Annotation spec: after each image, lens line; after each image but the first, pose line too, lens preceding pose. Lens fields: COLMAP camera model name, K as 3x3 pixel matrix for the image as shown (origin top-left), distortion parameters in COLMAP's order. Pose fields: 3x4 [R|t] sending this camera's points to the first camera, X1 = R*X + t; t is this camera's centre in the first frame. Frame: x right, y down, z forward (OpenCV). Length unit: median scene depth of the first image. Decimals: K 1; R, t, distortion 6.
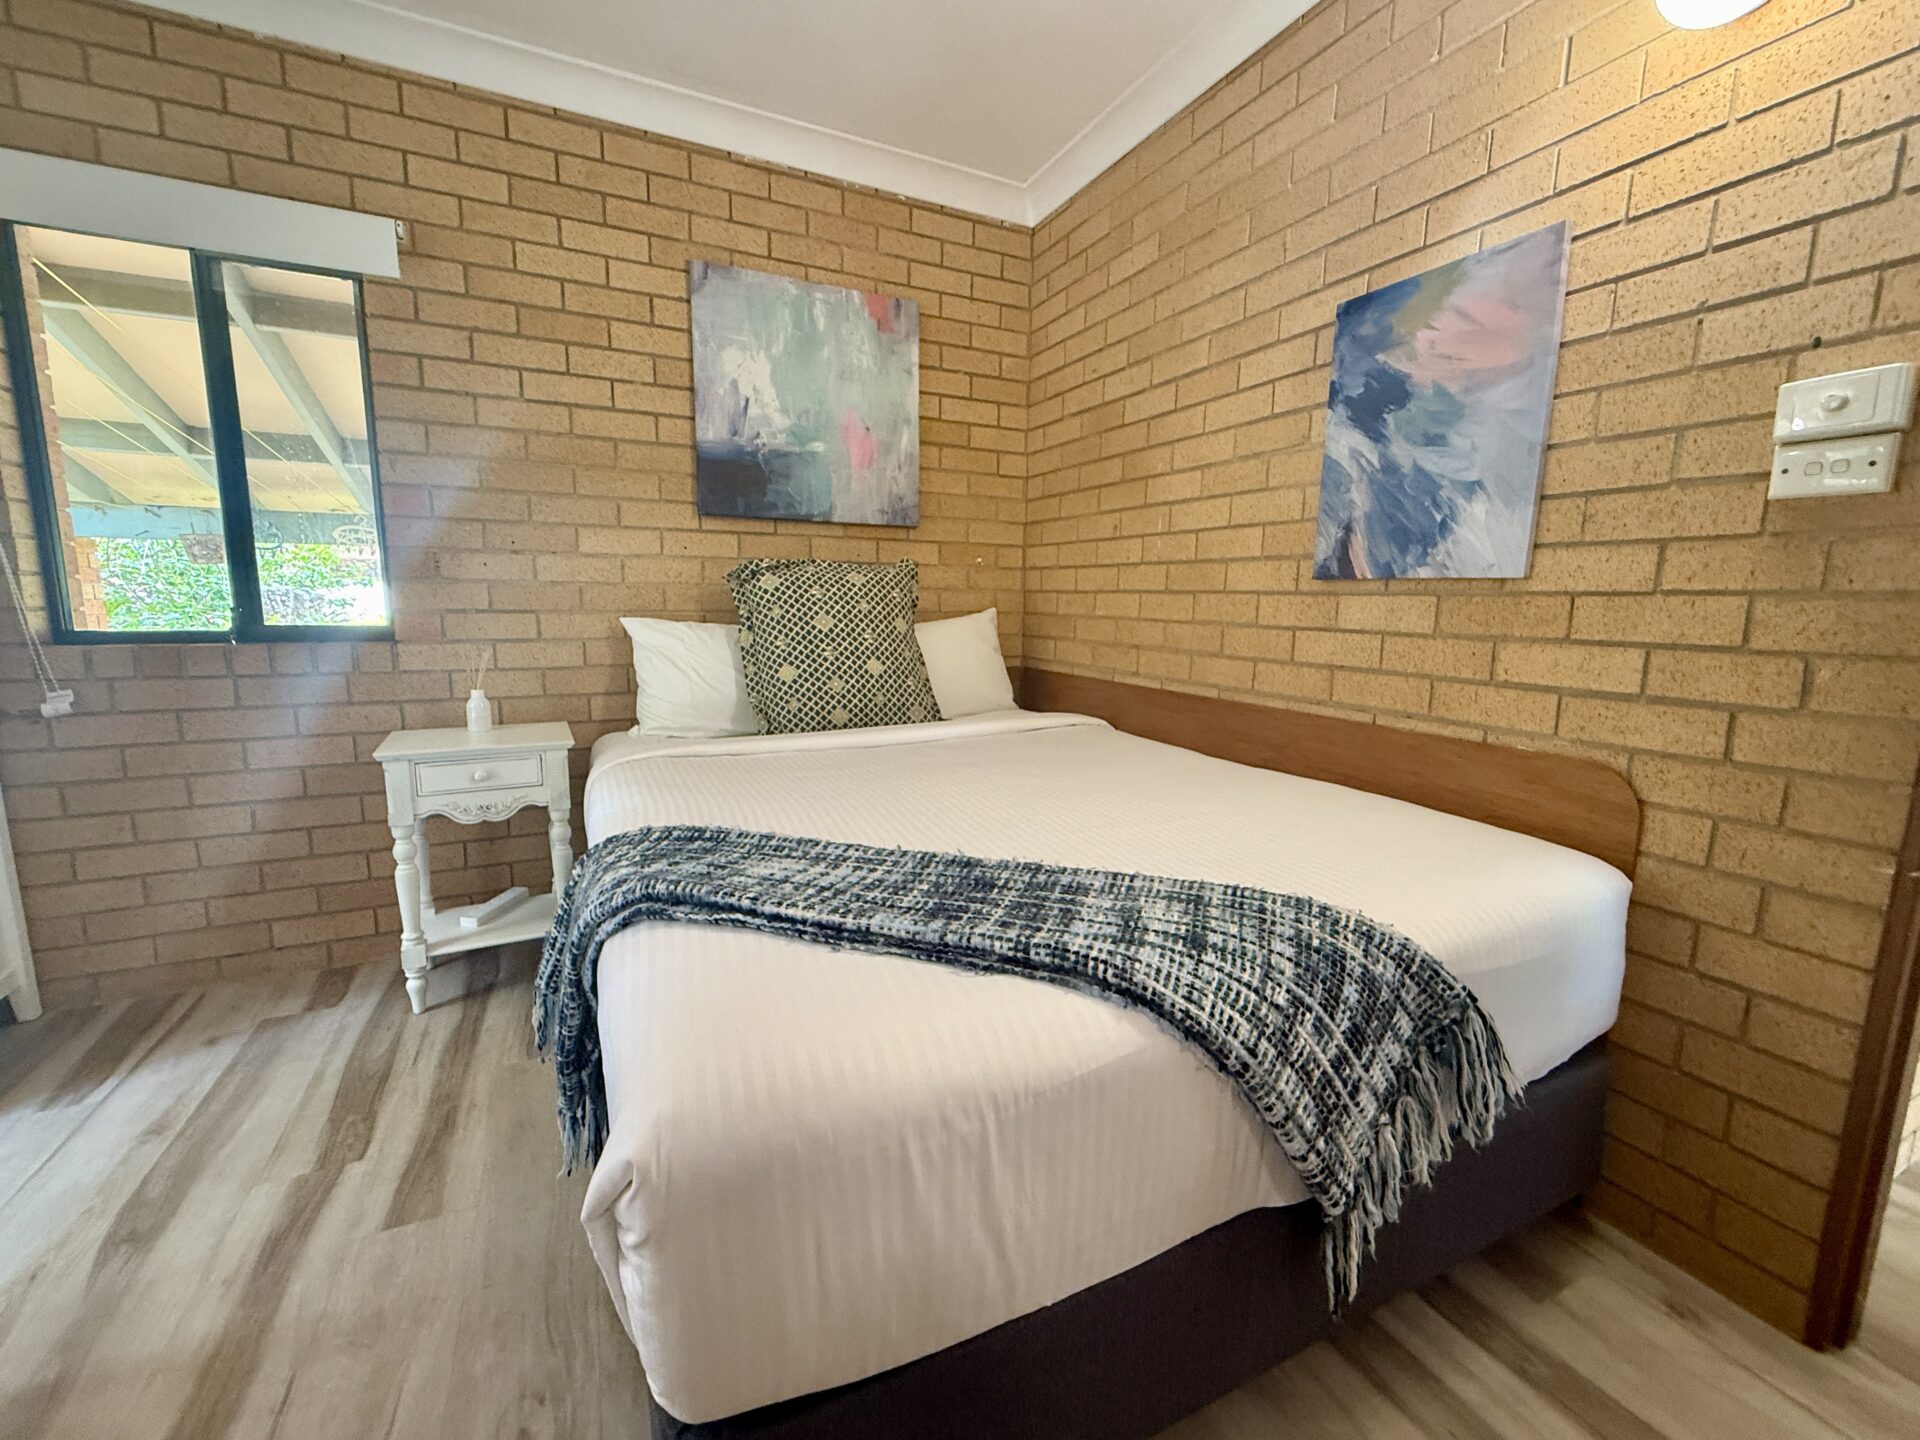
lens RADIAL K [[782.4, 0, 962.7], [0, 782.4, 717.8], [0, 0, 1]] dist [0.002553, -0.000115]
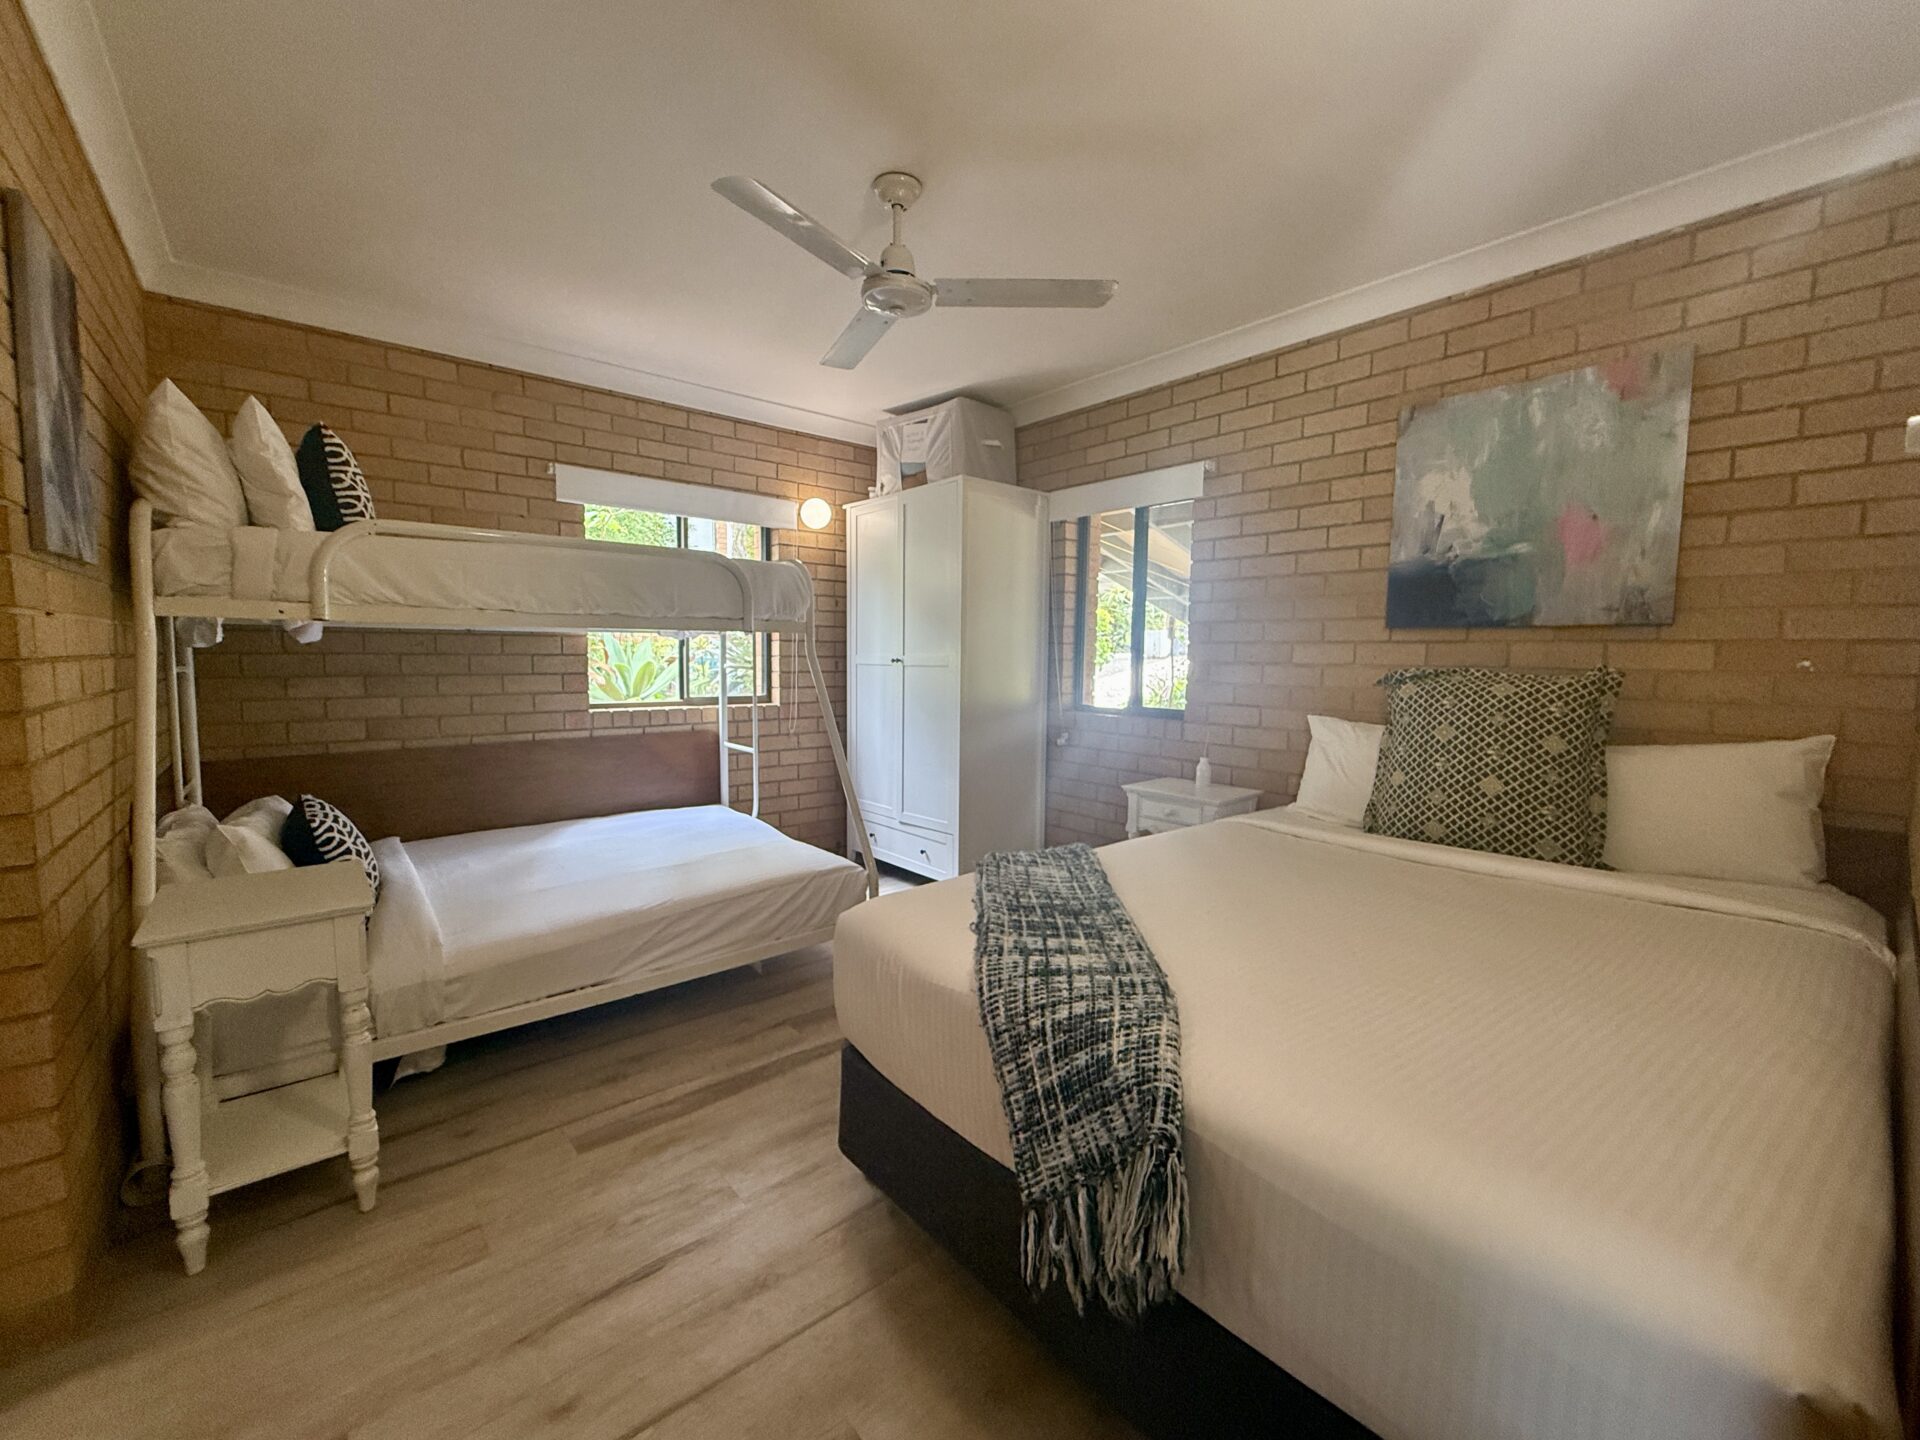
lens RADIAL K [[782.4, 0, 960.4], [0, 782.4, 719.8], [0, 0, 1]] dist [0.002553, -0.000115]
pose [[0.246269, 0.071044, -0.966594, 0.631868], [-0.158664, 0.986811, 0.032106, -0.074211], [0.956126, 0.145457, 0.254293, 0.165859]]
